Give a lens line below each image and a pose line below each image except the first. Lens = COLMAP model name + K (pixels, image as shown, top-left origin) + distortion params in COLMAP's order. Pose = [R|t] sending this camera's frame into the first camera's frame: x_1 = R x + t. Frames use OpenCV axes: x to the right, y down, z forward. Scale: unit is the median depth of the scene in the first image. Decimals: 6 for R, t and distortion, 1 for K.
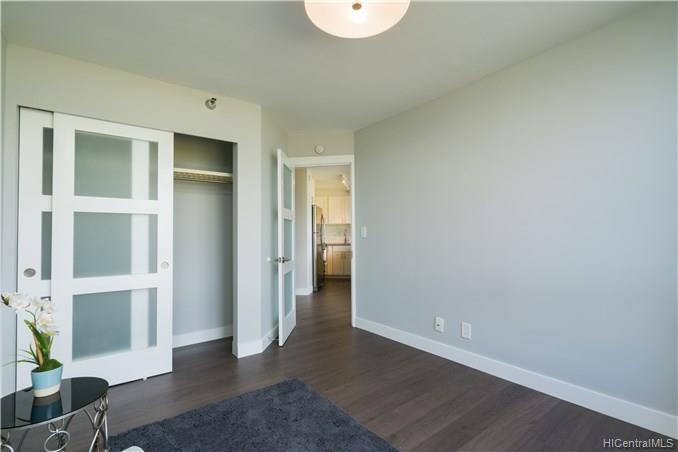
lens RADIAL K [[307.7, 0, 344.7], [0, 307.7, 226.6], [0, 0, 1]] dist [-0.010202, 0.005225]
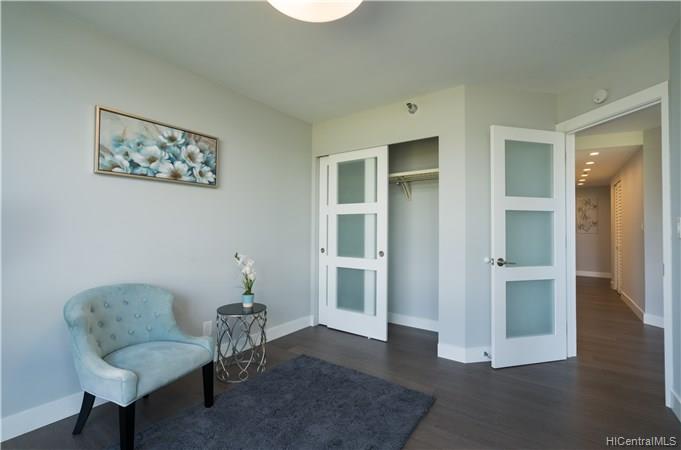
lens RADIAL K [[309.0, 0, 343.9], [0, 309.0, 223.5], [0, 0, 1]] dist [-0.010202, 0.005225]
pose [[0.294989, -0.012505, -0.955419, 0.590397], [0.016618, 0.999830, -0.007955, 0.010035], [0.955356, -0.013530, 0.295147, 0.502686]]
